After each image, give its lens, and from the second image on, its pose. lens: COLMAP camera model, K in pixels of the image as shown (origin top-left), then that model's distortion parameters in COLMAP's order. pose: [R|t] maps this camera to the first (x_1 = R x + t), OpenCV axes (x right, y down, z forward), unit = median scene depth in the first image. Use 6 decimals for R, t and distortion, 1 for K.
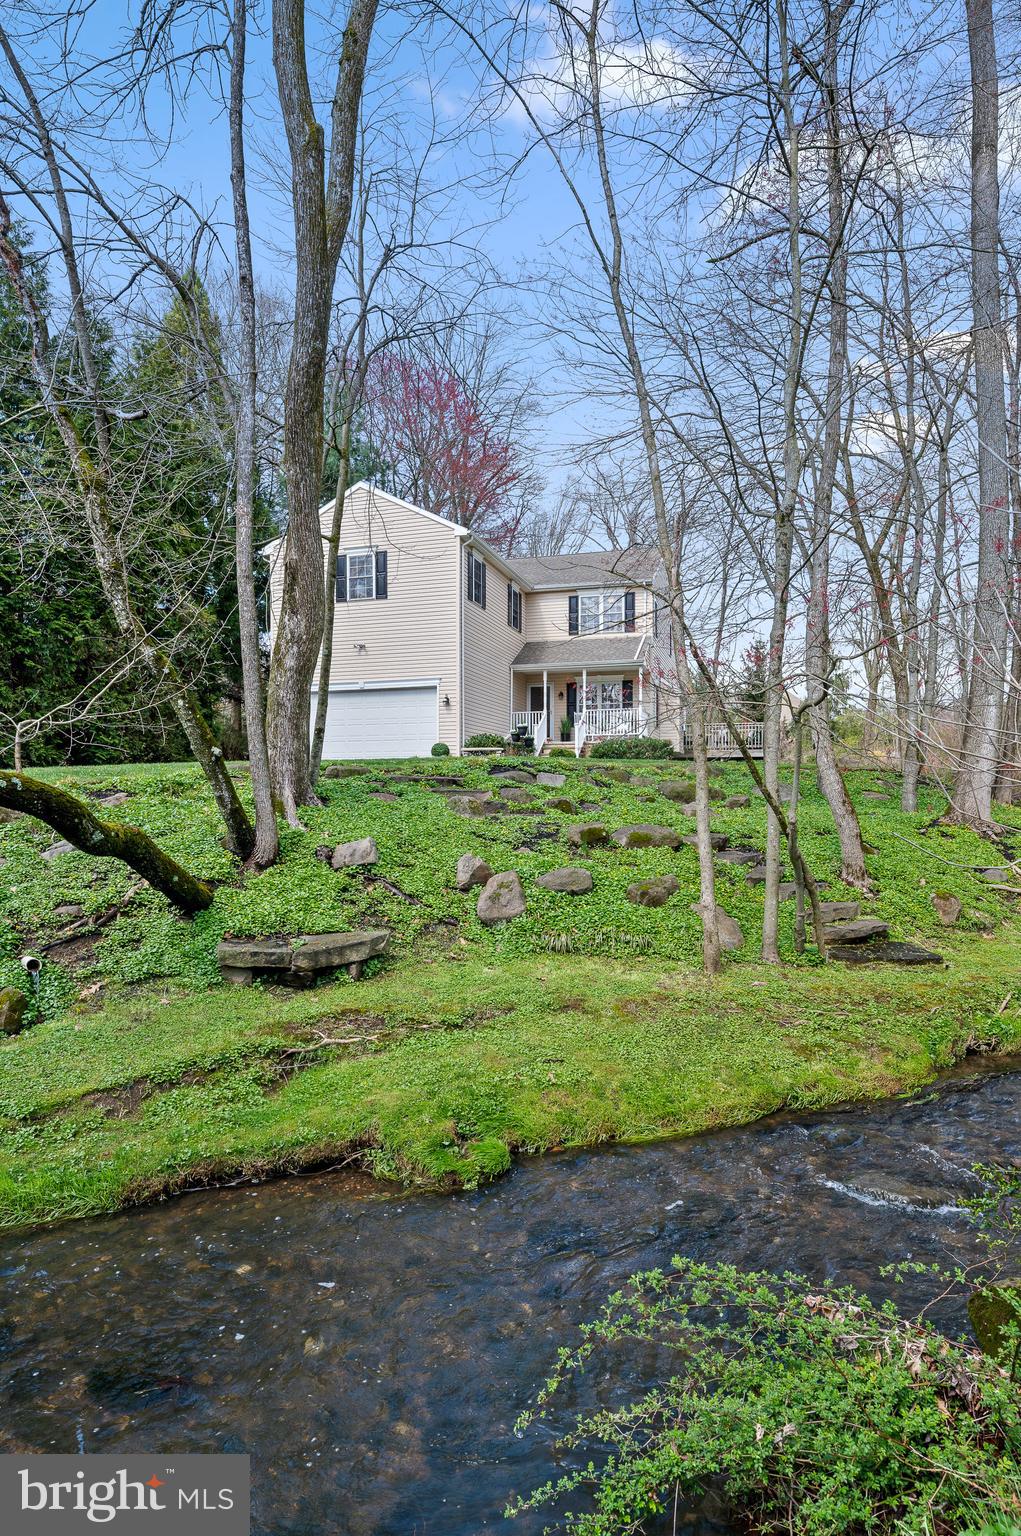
lens RADIAL K [[899.6, 0, 508.2], [0, 899.6, 792.5], [0, 0, 1]] dist [0.002334, -0.000570]
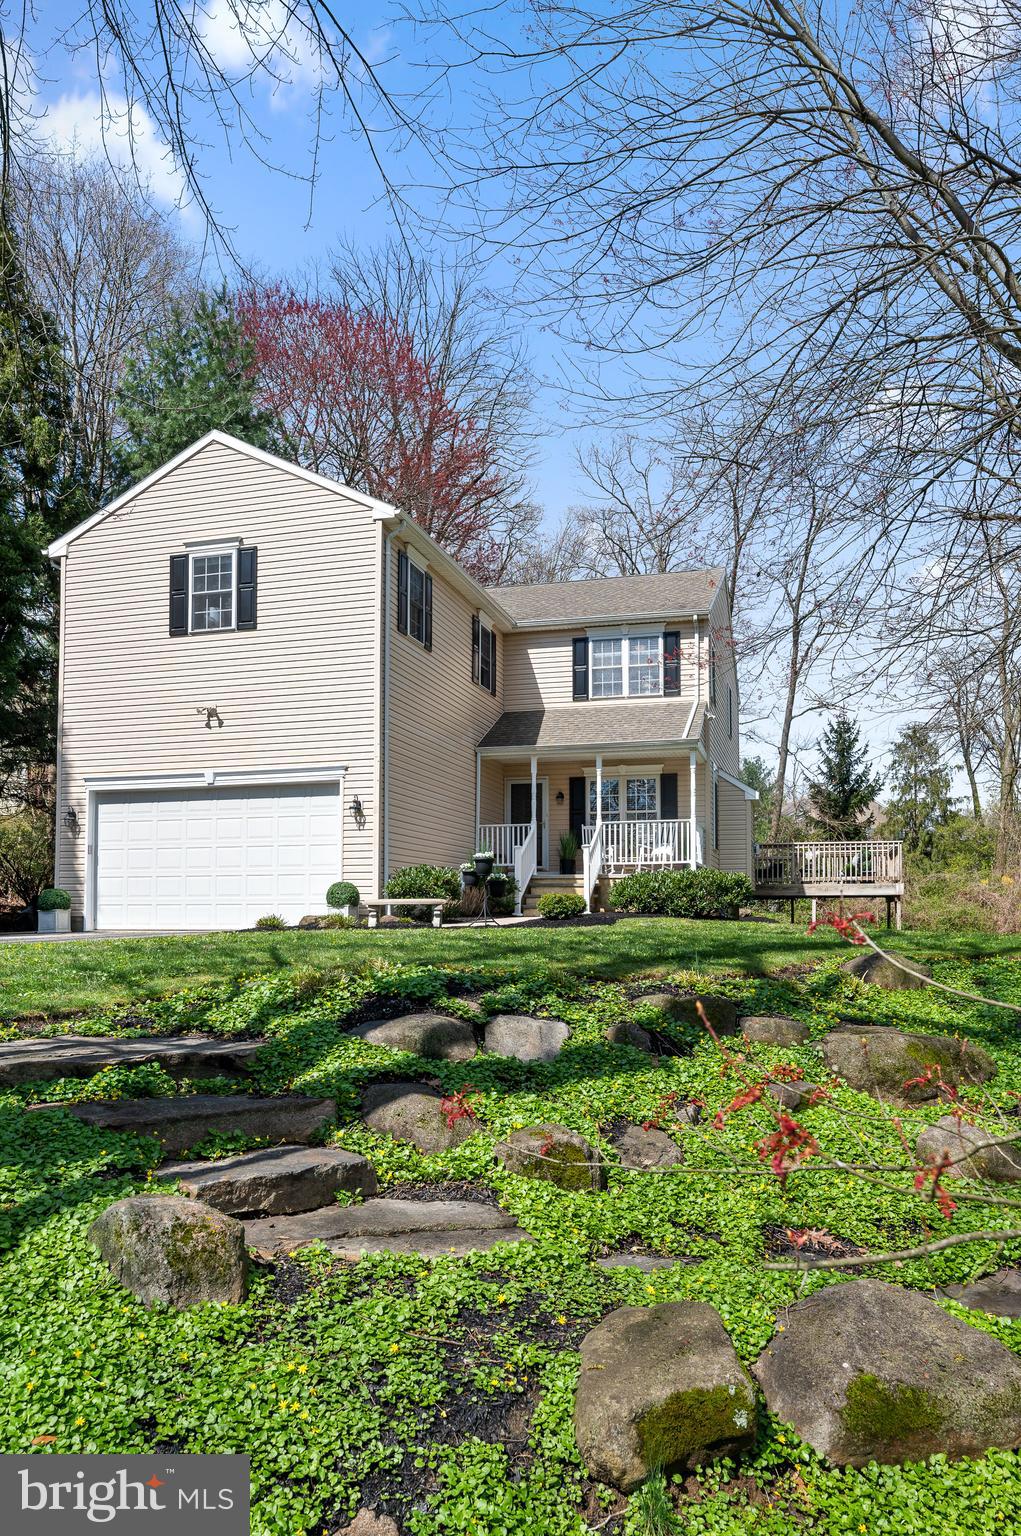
lens RADIAL K [[1104.1, 0, 509.1], [0, 1104.1, 860.0], [0, 0, 1]] dist [0.001570, 0.010298]
pose [[0.999944, 0.002033, 0.010374, 0.041082], [-0.001498, 0.998681, -0.051315, -0.069268], [-0.010464, 0.051297, 0.998629, 0.639946]]
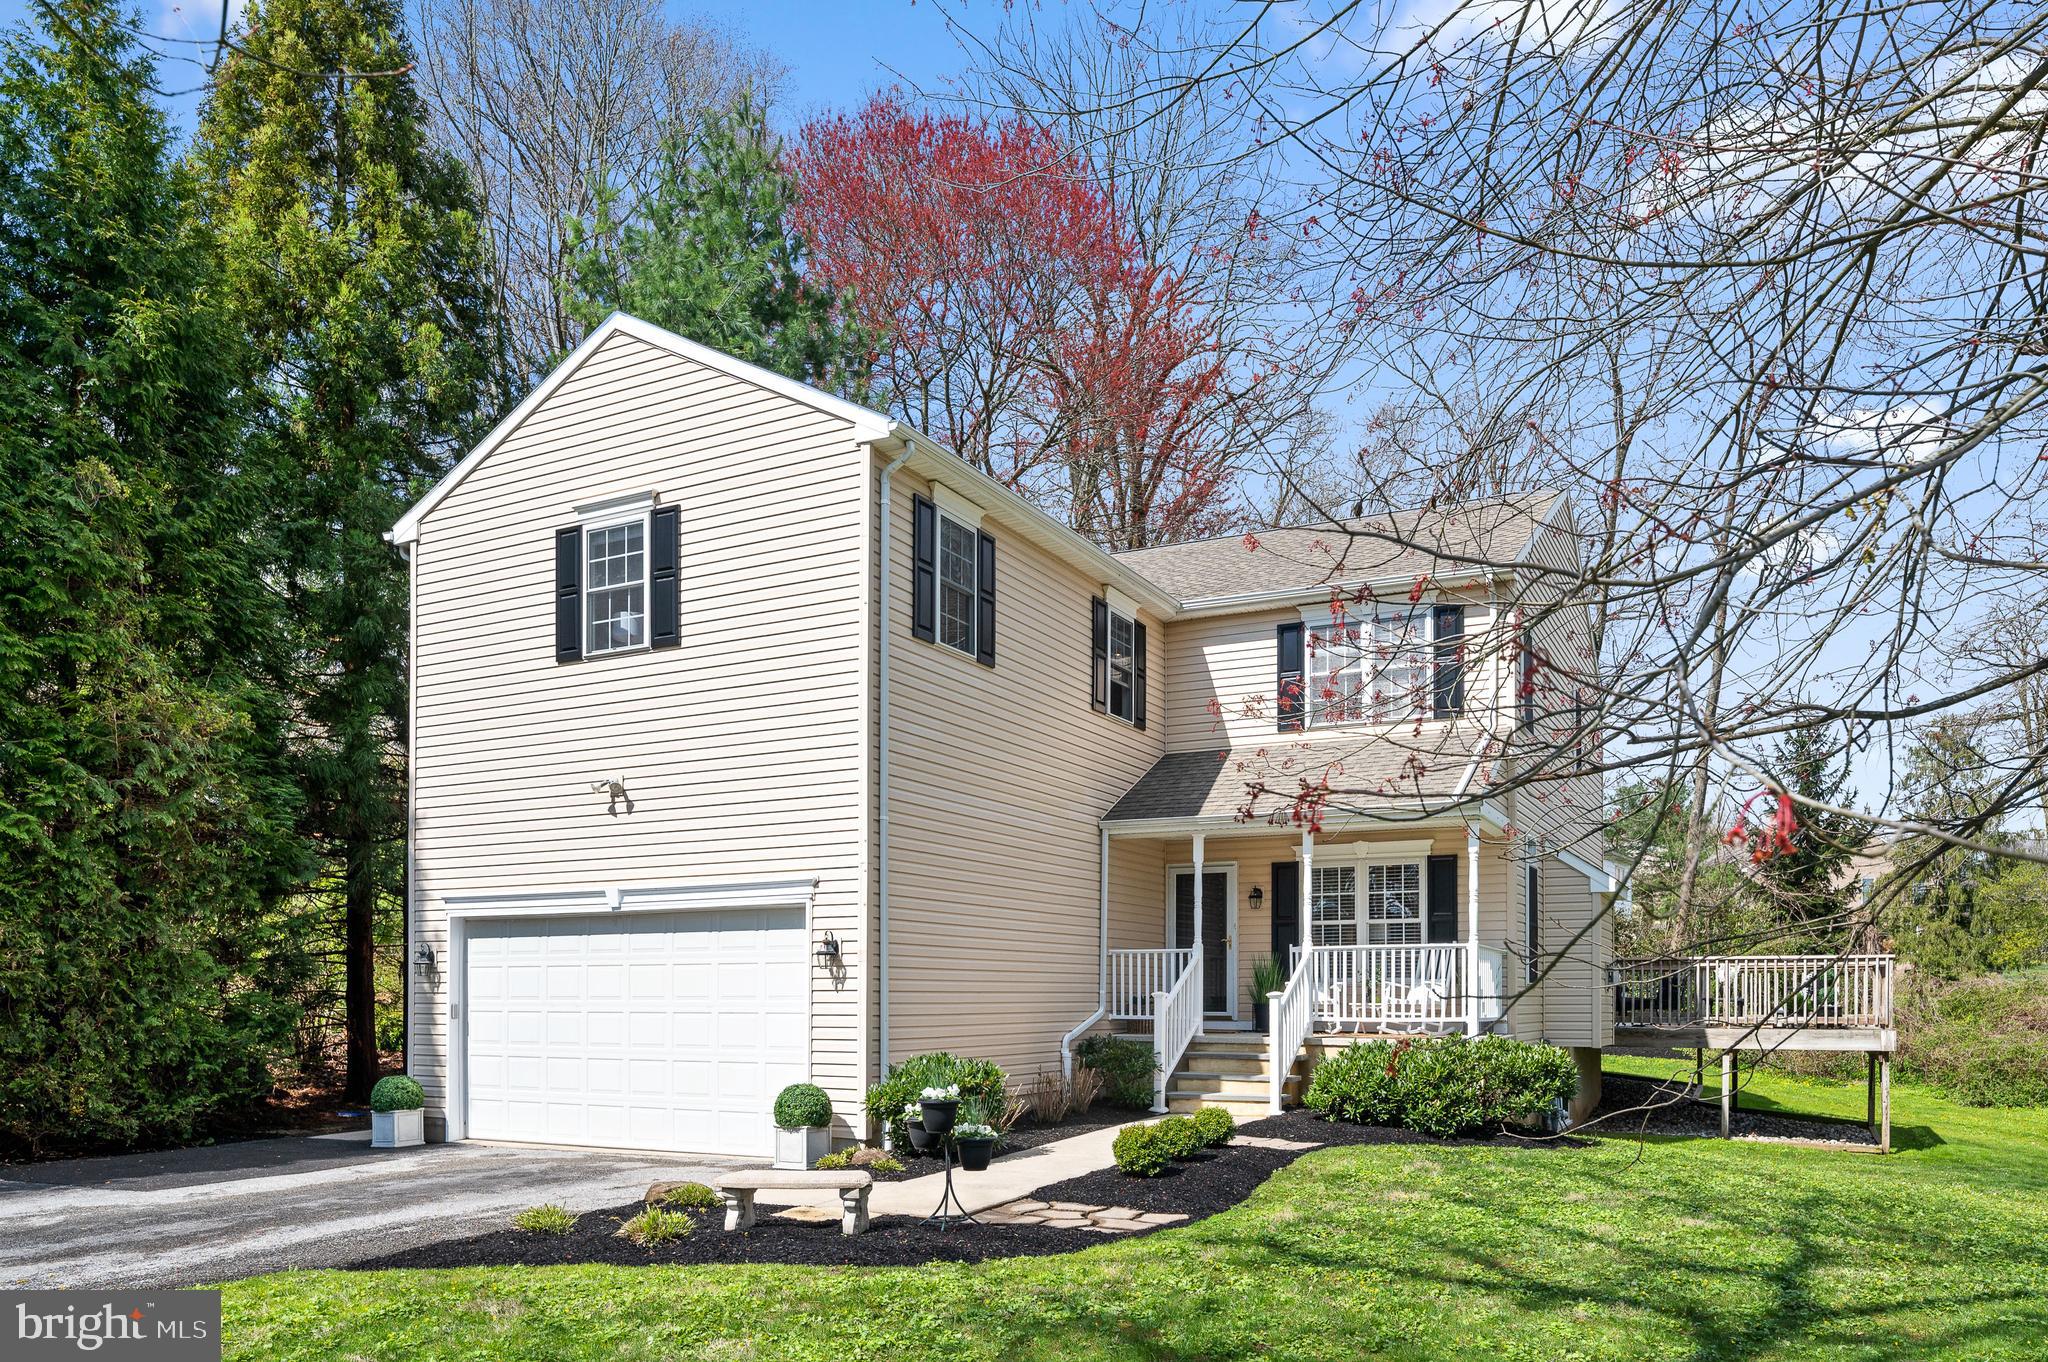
lens RADIAL K [[1472.1, 0, 1029.9], [0, 1472.1, 971.4], [0, 0, 1]] dist [0.001570, 0.010298]
pose [[0.980927, -0.000457, -0.194374, 0.216776], [-0.001624, 0.999943, -0.010546, -0.183999], [0.194367, 0.010660, 0.980871, 1.016944]]
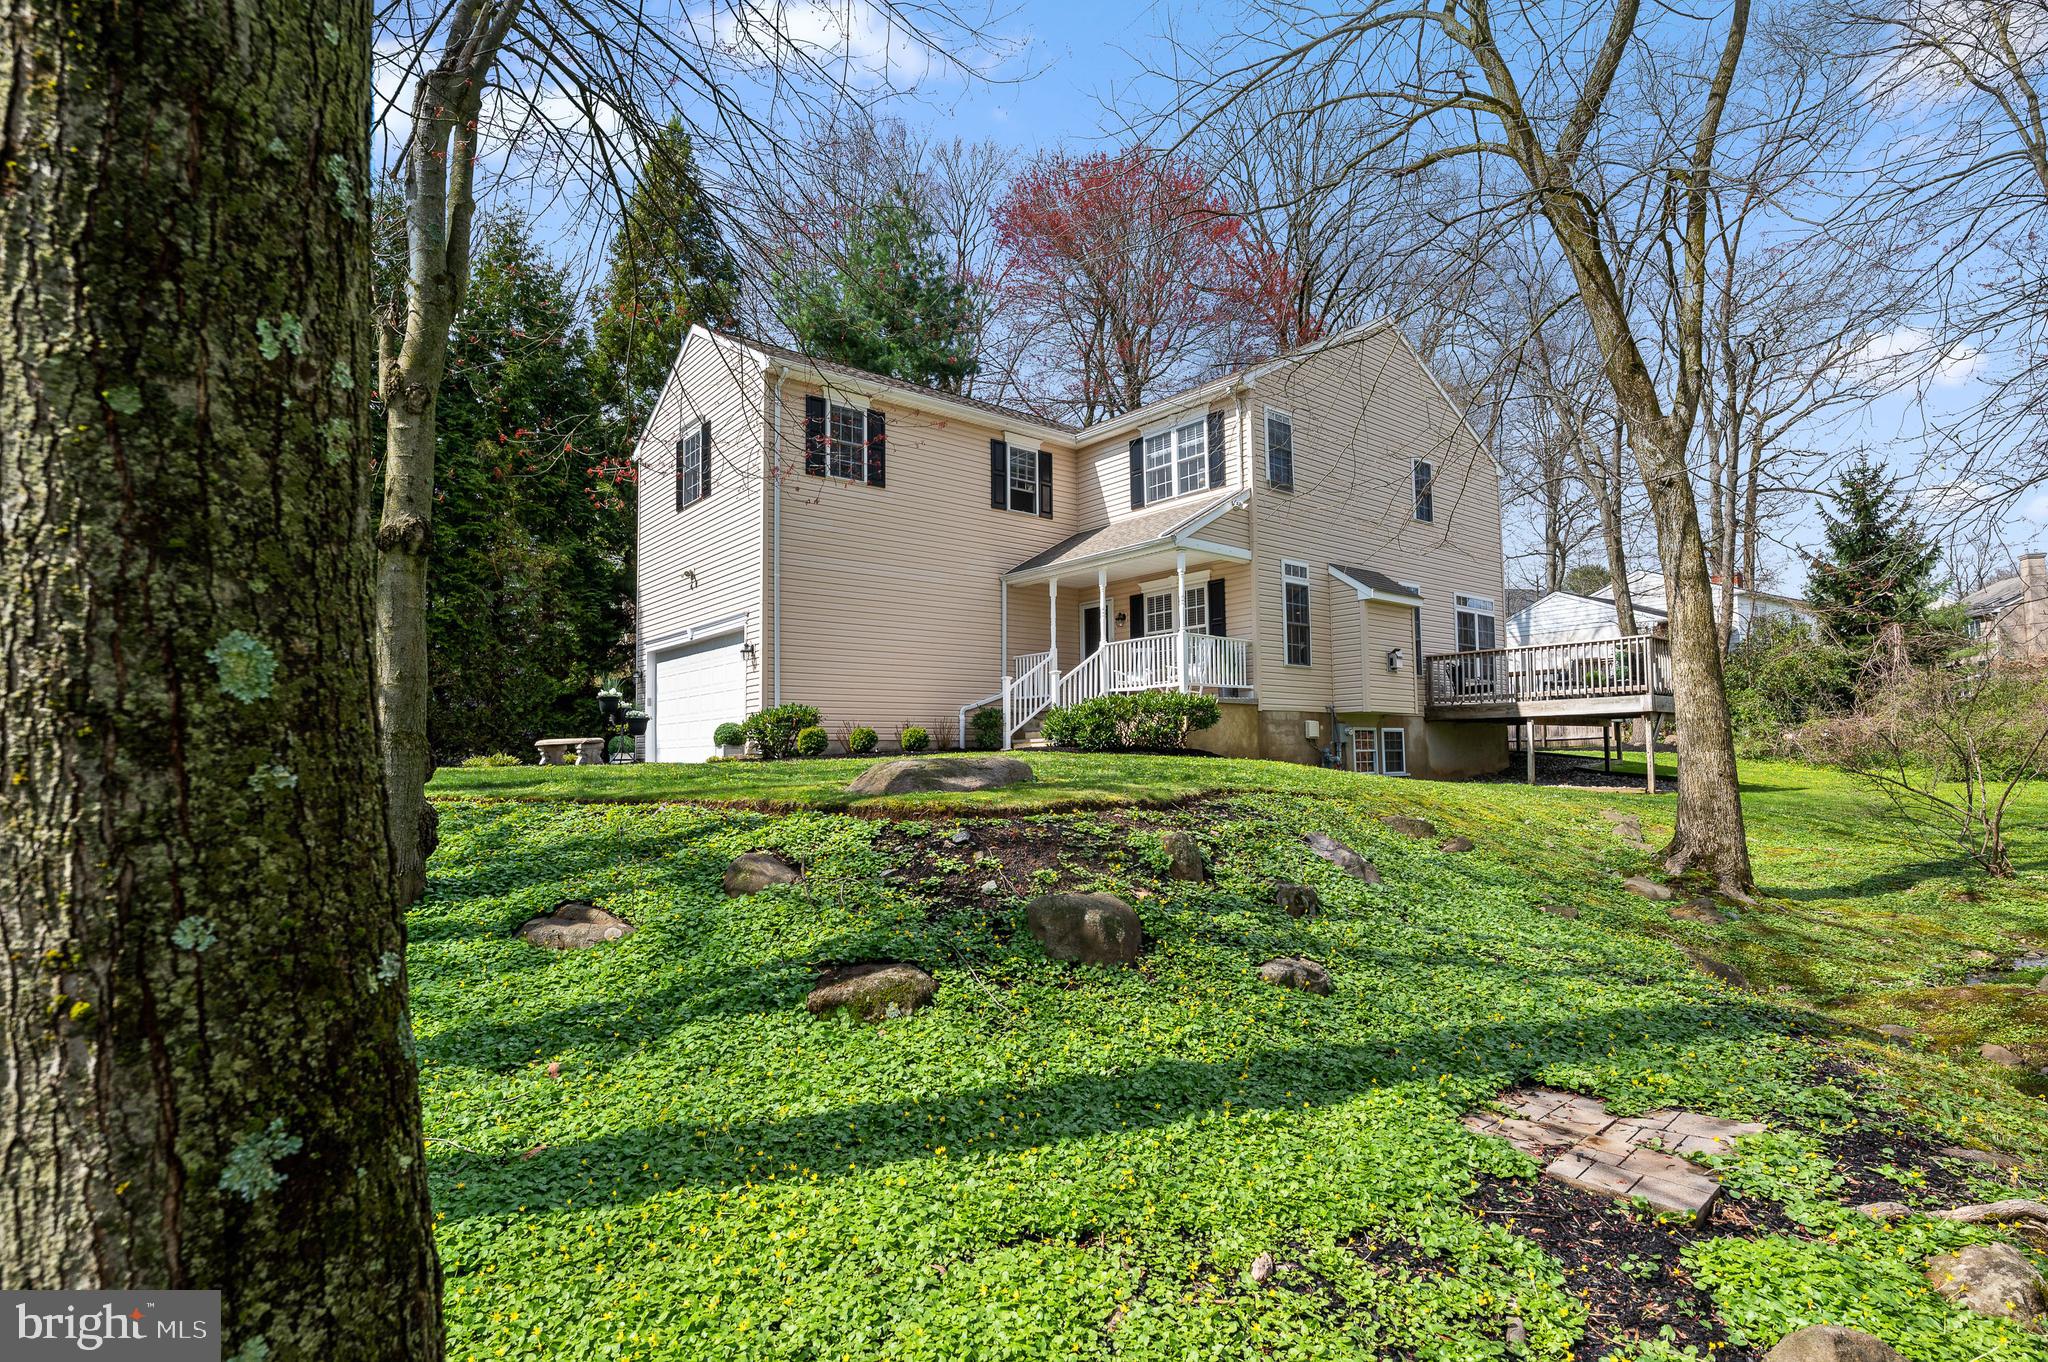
lens RADIAL K [[998.5, 0, 1005.4], [0, 998.5, 668.5], [0, 0, 1]] dist [0.000133, -0.000516]
pose [[0.822533, -0.058739, -0.565677, 0.889540], [0.014994, 0.996546, -0.081678, -0.072888], [0.568520, 0.058701, 0.820572, 1.163848]]
